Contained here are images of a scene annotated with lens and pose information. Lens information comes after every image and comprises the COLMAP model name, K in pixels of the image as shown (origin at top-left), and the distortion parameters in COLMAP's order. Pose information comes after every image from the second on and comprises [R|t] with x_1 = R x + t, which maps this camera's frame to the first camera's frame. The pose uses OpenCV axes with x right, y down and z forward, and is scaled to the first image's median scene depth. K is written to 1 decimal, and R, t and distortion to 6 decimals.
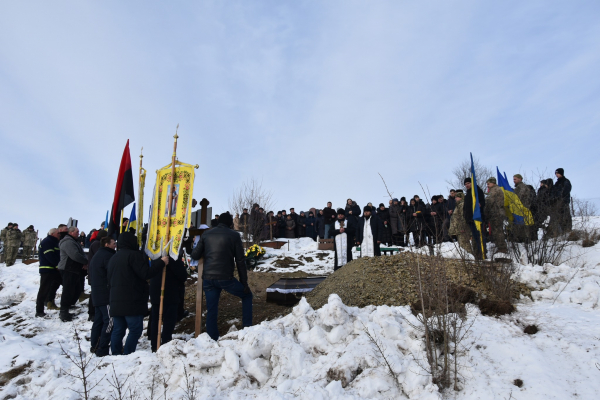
lens RADIAL K [[764.7, 0, 300.0], [0, 764.7, 200.0], [0, 0, 1]] dist [0.008349, 0.038083]
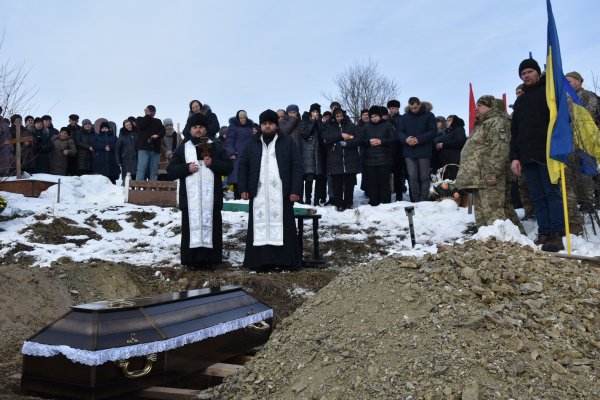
lens RADIAL K [[764.7, 0, 300.0], [0, 764.7, 200.0], [0, 0, 1]] dist [0.008349, 0.038083]
pose [[0.939358, 0.043063, 0.340224, -0.037275], [-0.069395, 0.995430, 0.065606, 0.026226], [-0.335844, -0.085238, 0.938053, 0.549096]]
